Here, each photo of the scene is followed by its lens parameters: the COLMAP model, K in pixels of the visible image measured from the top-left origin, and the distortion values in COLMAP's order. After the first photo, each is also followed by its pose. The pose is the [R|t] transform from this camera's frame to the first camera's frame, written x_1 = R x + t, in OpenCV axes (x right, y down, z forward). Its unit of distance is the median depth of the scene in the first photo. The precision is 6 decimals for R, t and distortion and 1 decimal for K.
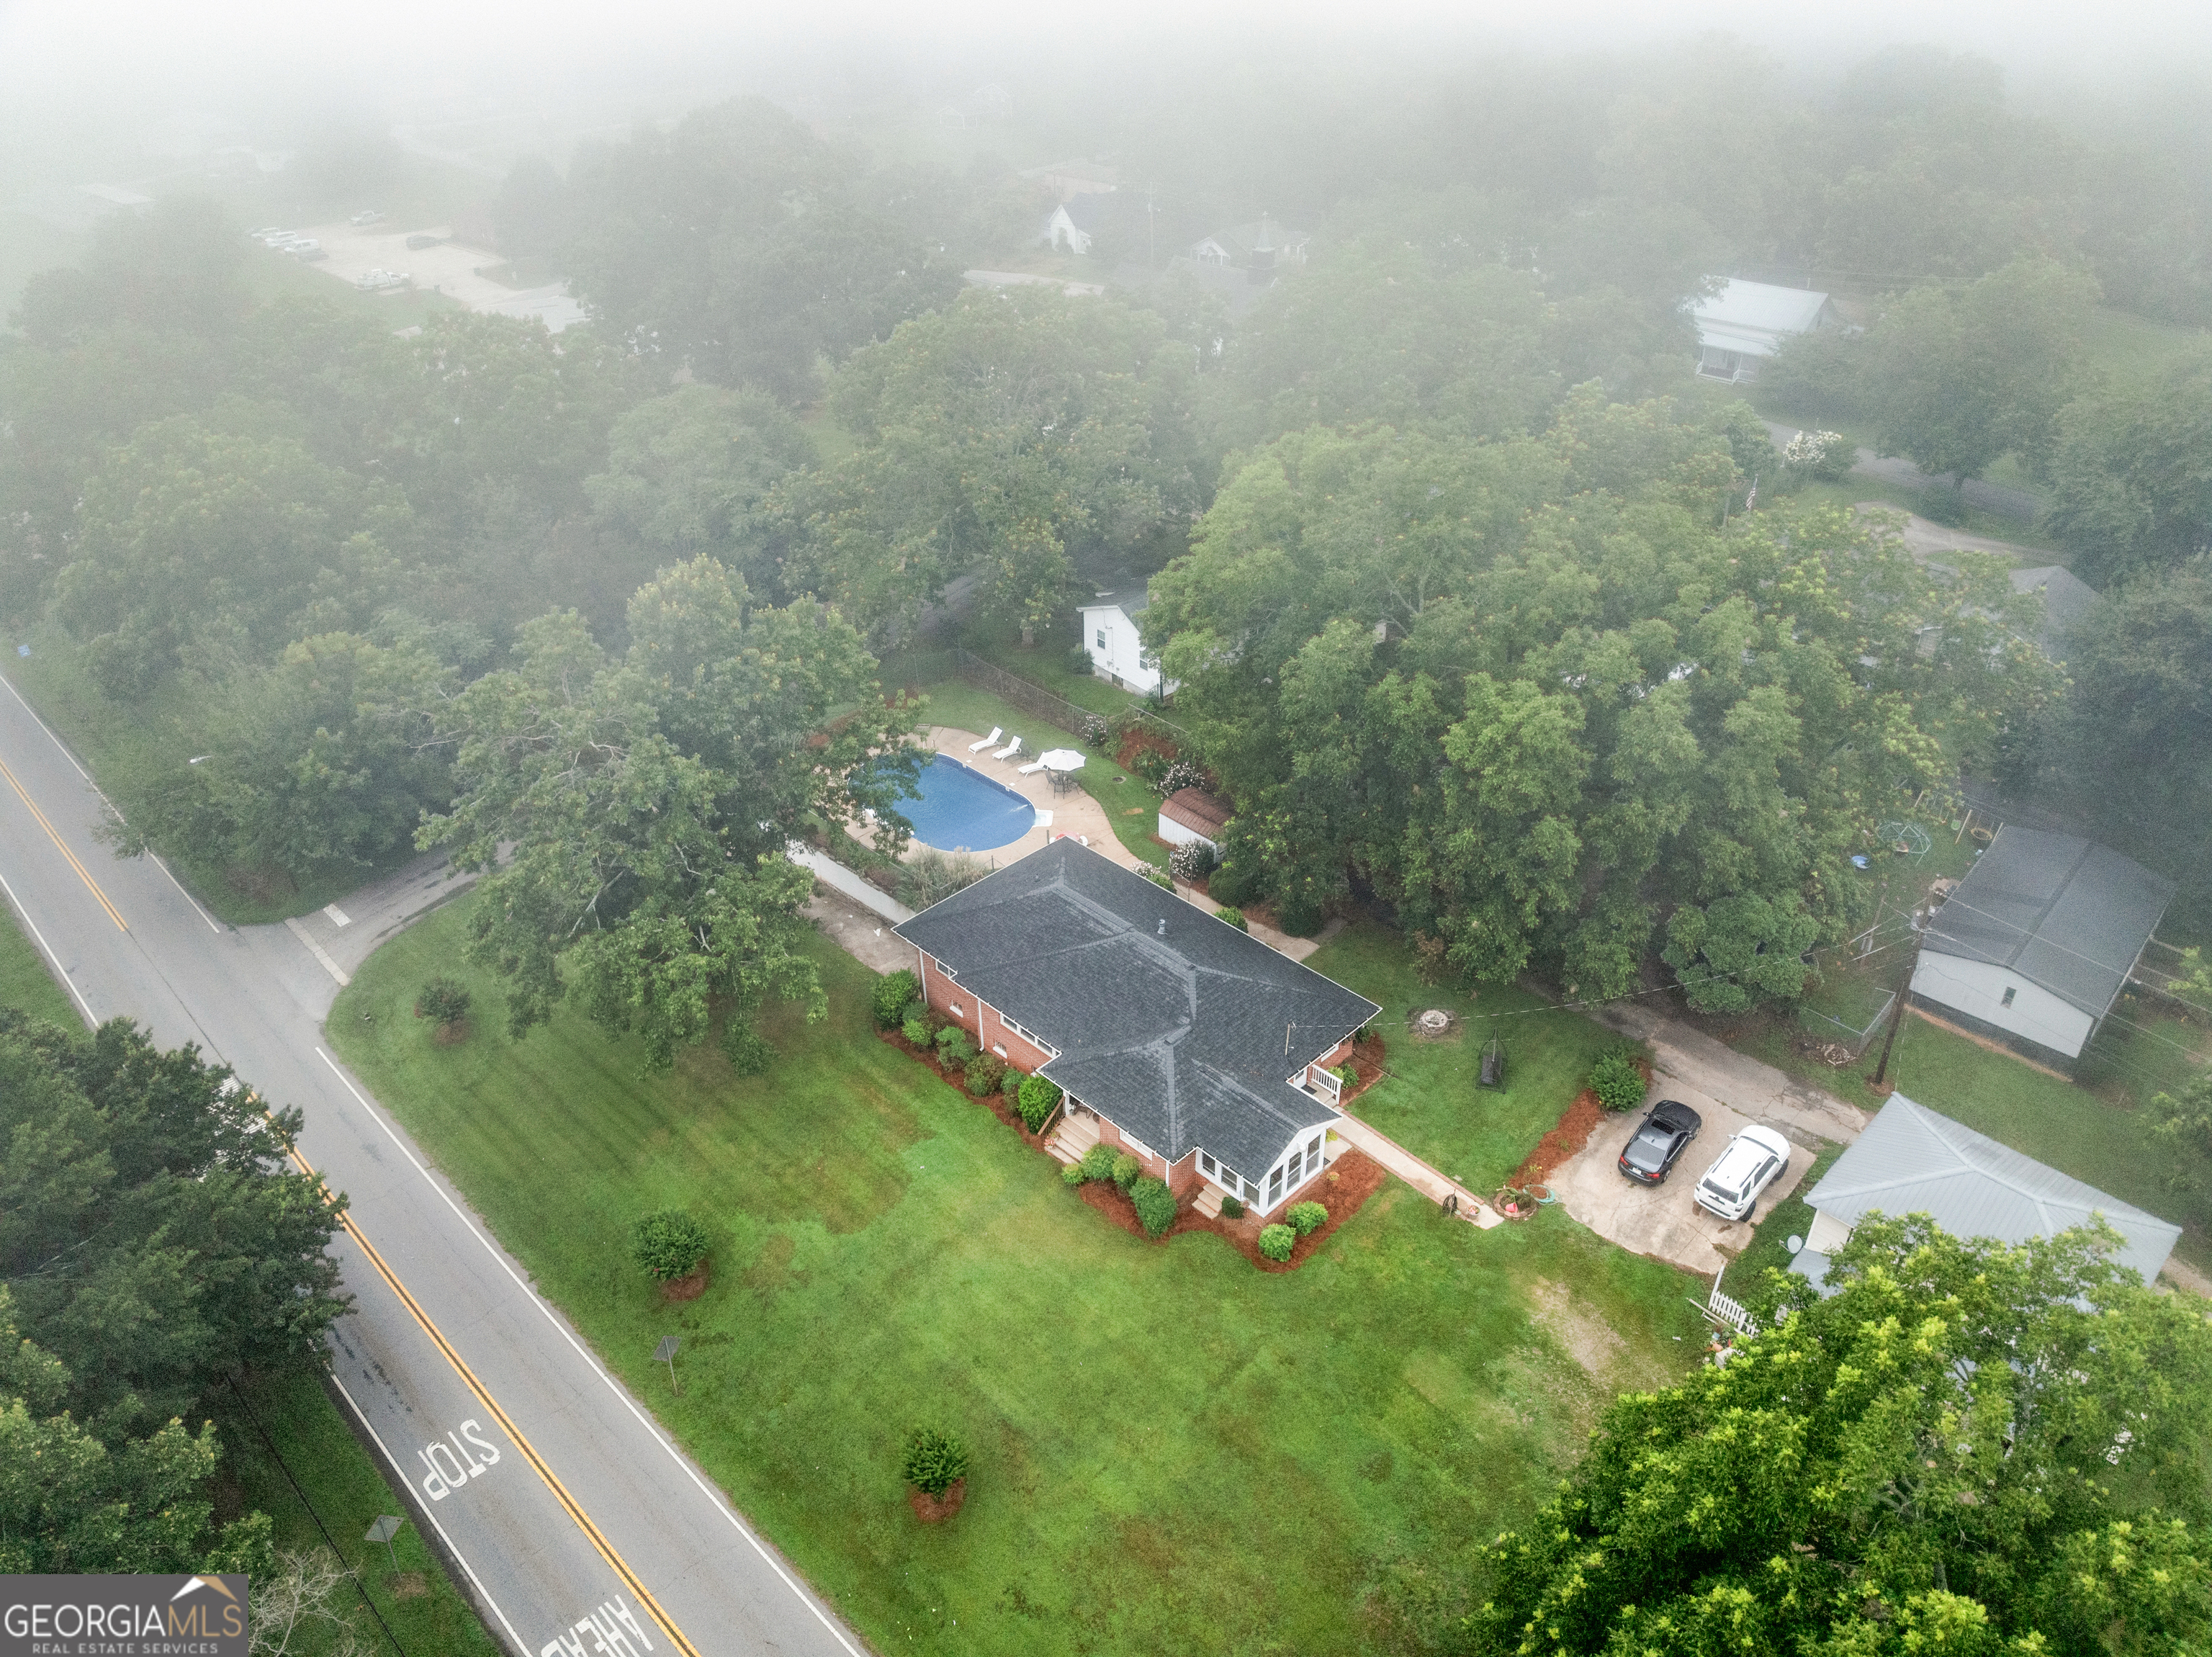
lens RADIAL K [[1545.7, 0, 1130.4], [0, 1545.7, 840.4], [0, 0, 1]] dist [-0.035035, -0.005071]
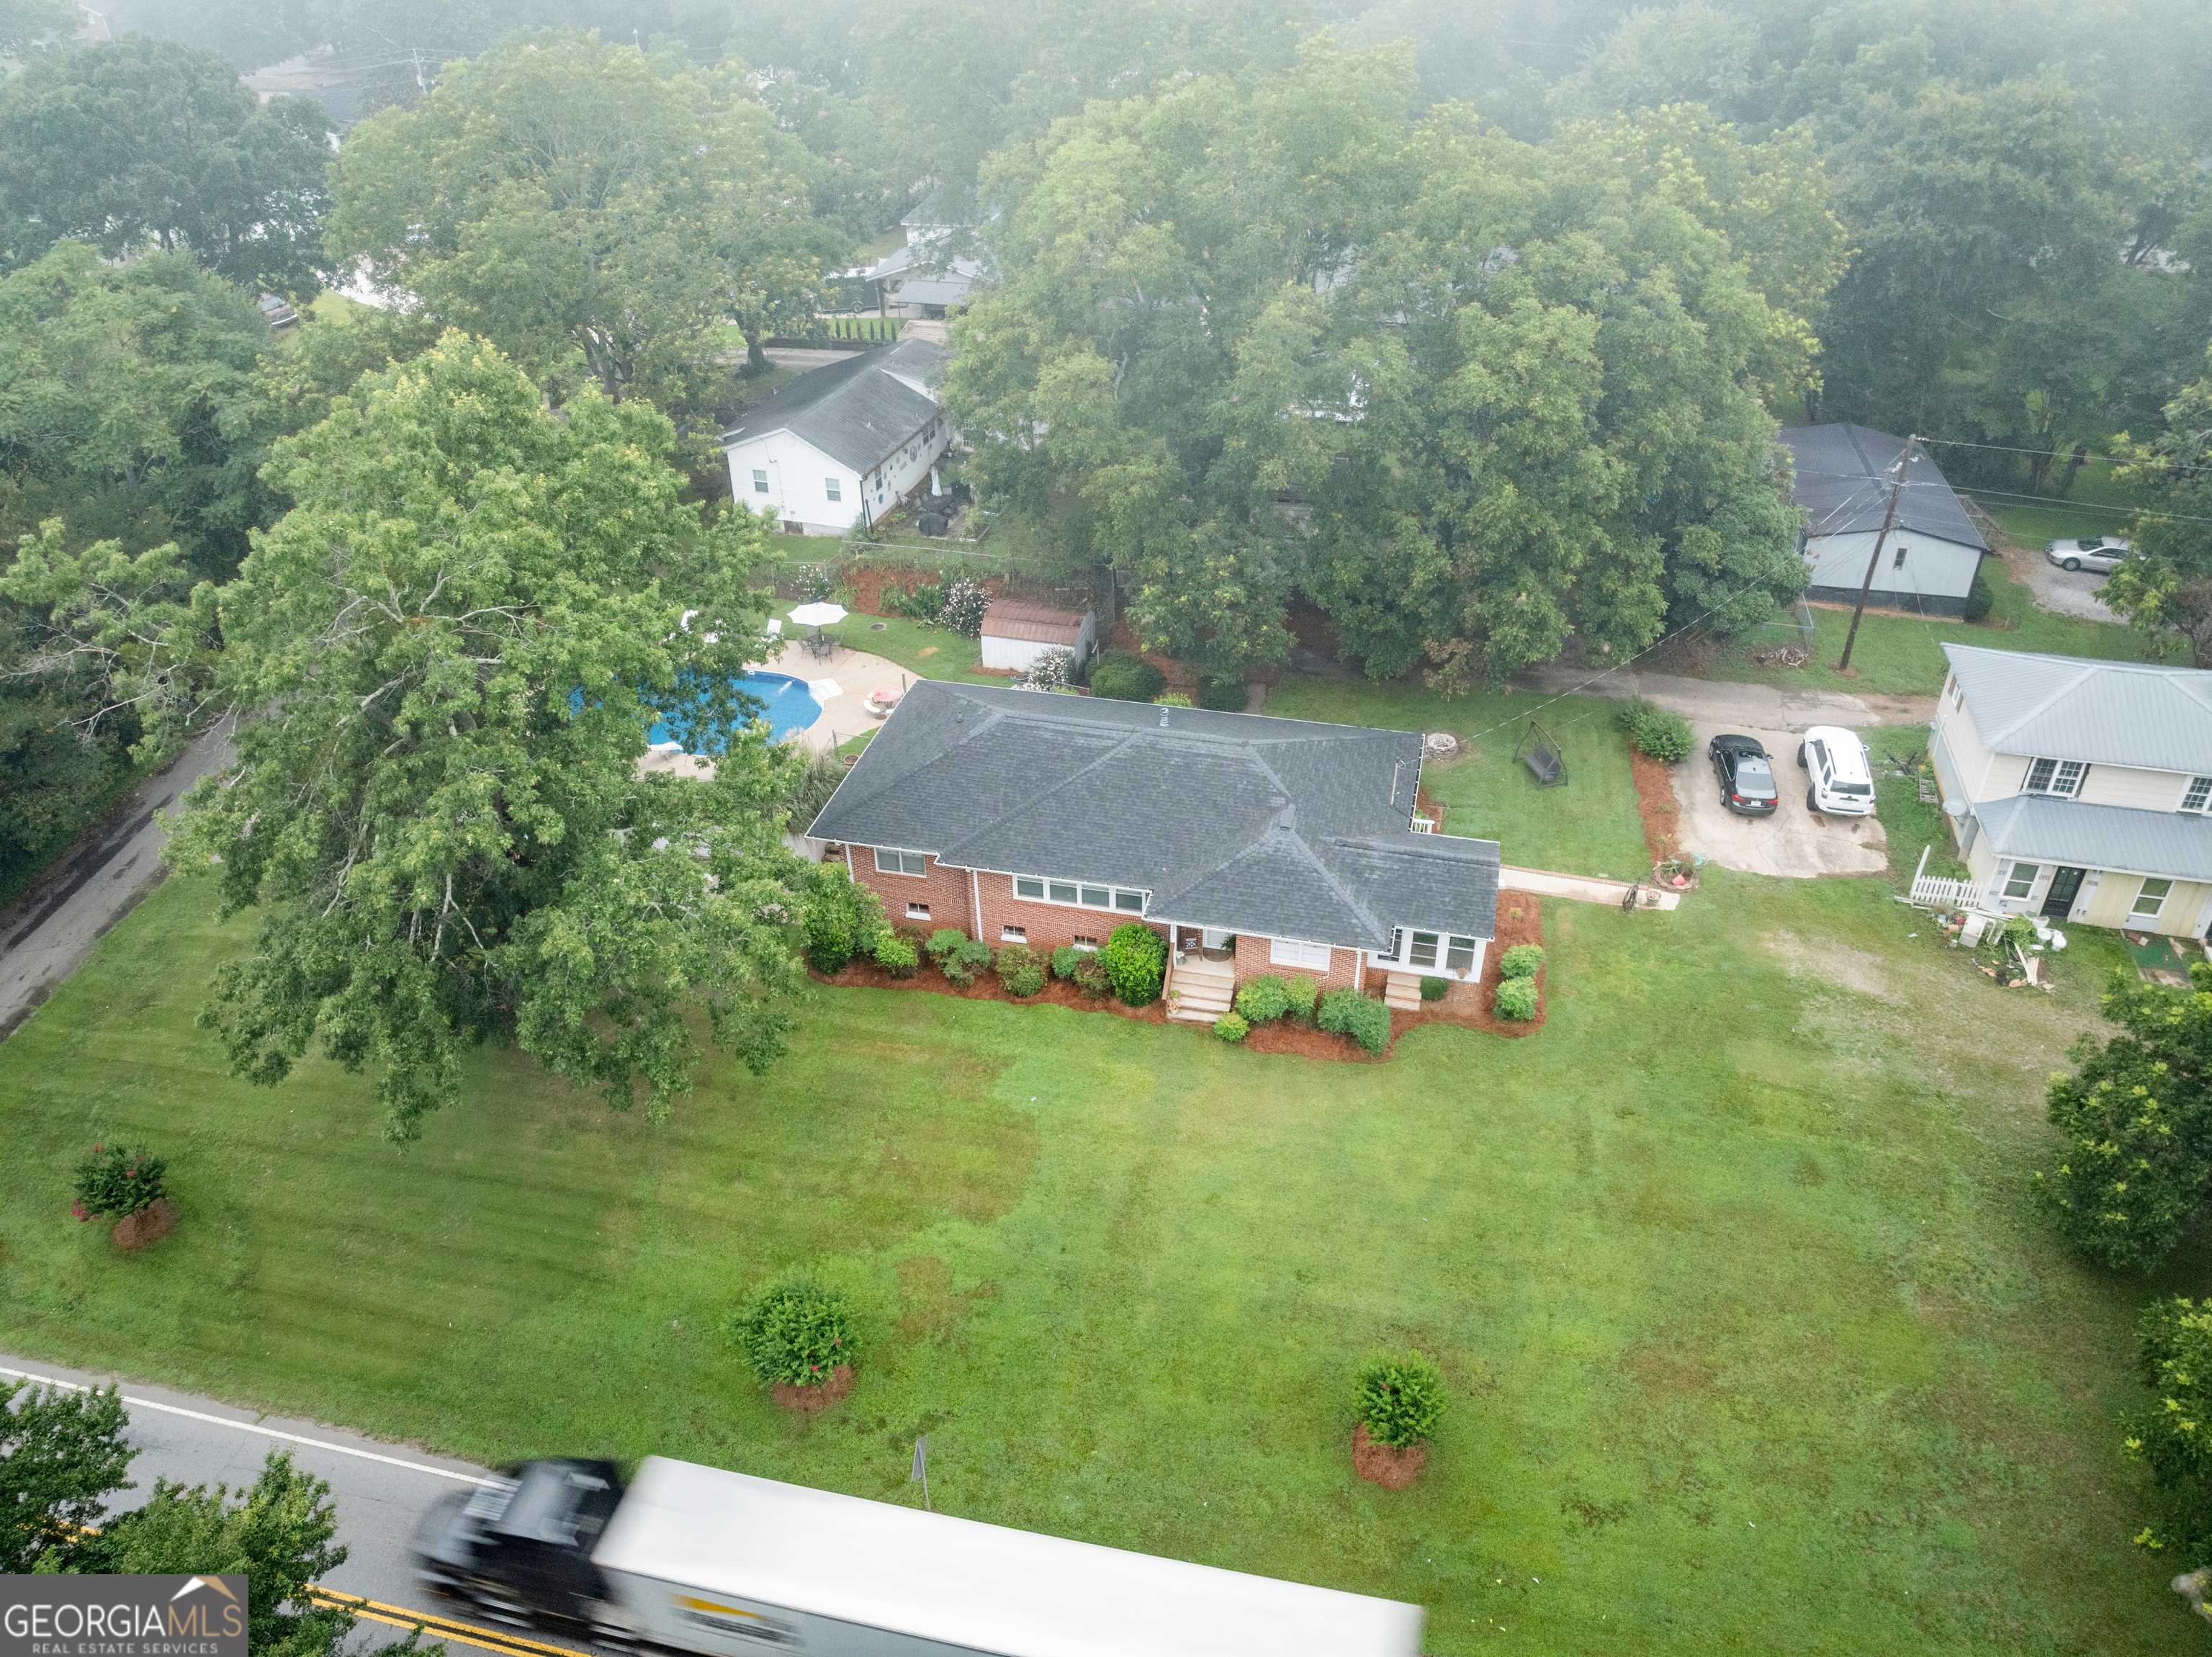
lens RADIAL K [[1545.7, 0, 1127.0], [0, 1545.7, 834.5], [0, 0, 1]] dist [-0.035035, -0.005071]
pose [[0.854757, -0.297482, 0.425318, -0.380703], [0.286984, 0.953672, 0.090282, 0.039868], [-0.432470, 0.044890, 0.900530, 0.323664]]
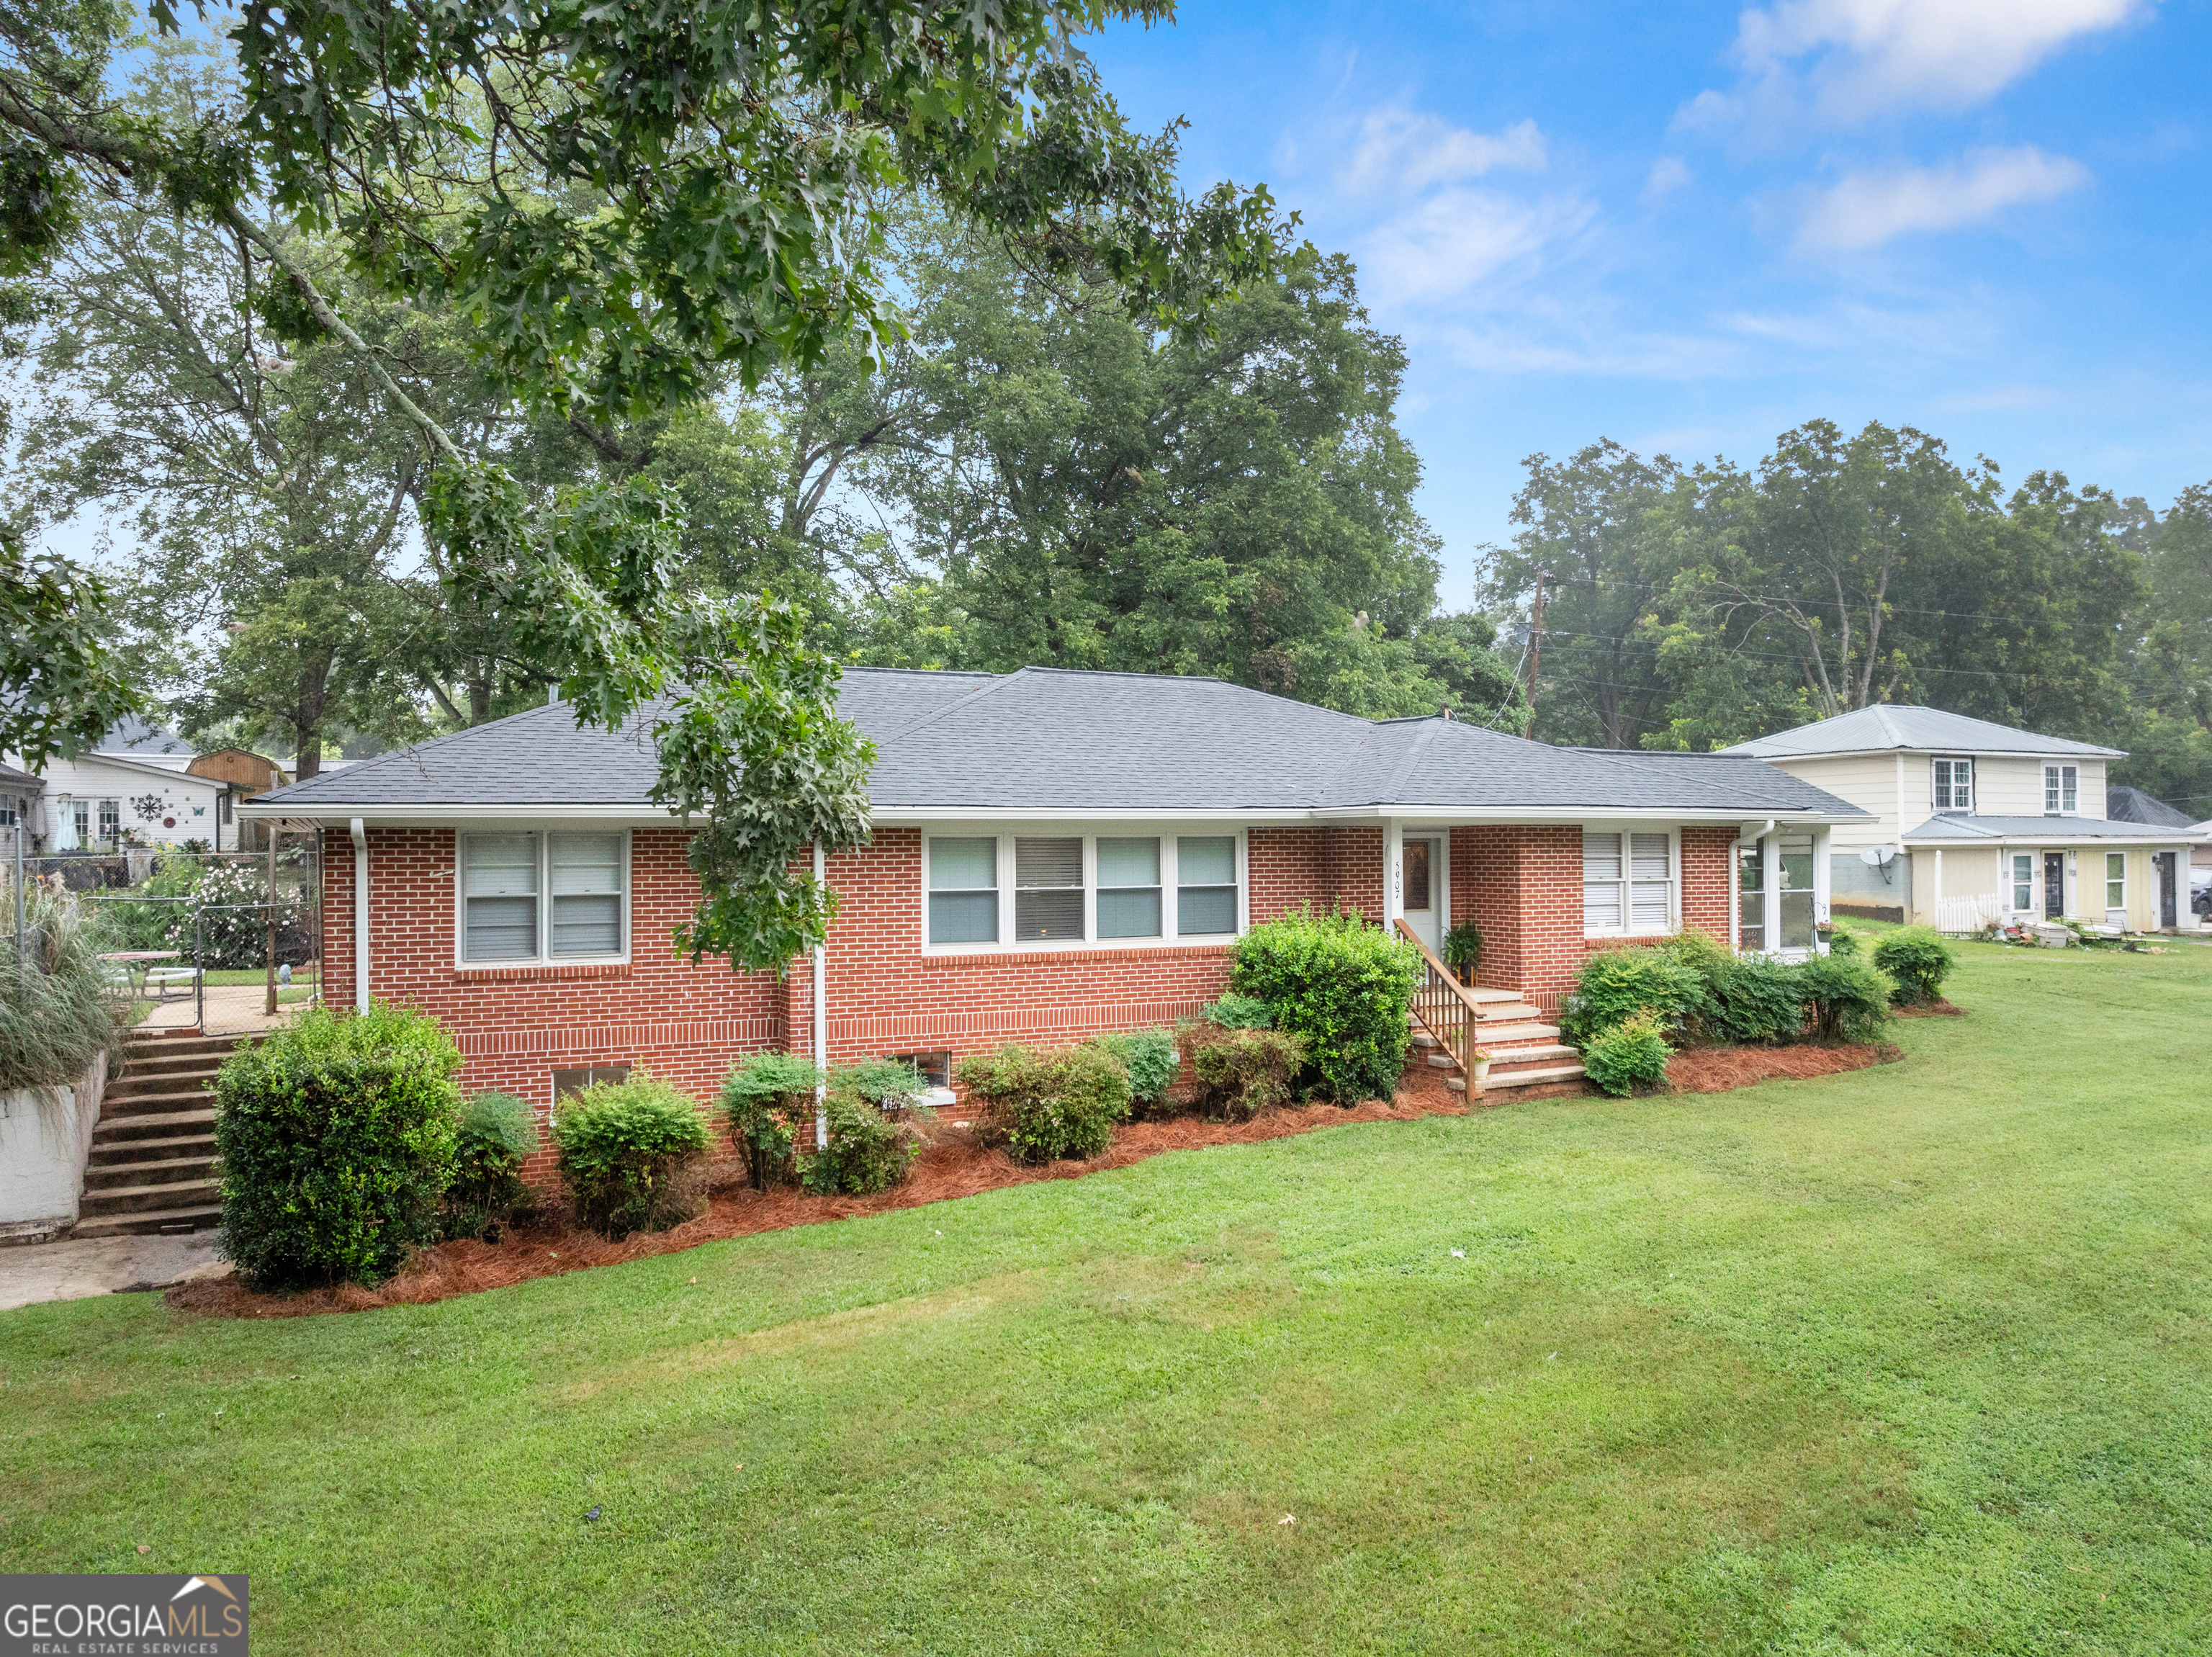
lens RADIAL K [[1545.7, 0, 1104.2], [0, 1545.7, 836.0], [0, 0, 1]] dist [-0.035035, -0.005071]
pose [[0.330472, 0.023205, 0.943531, -0.355078], [0.523931, 0.827008, -0.203846, 0.188052], [-0.785038, 0.561711, 0.261145, 0.977653]]
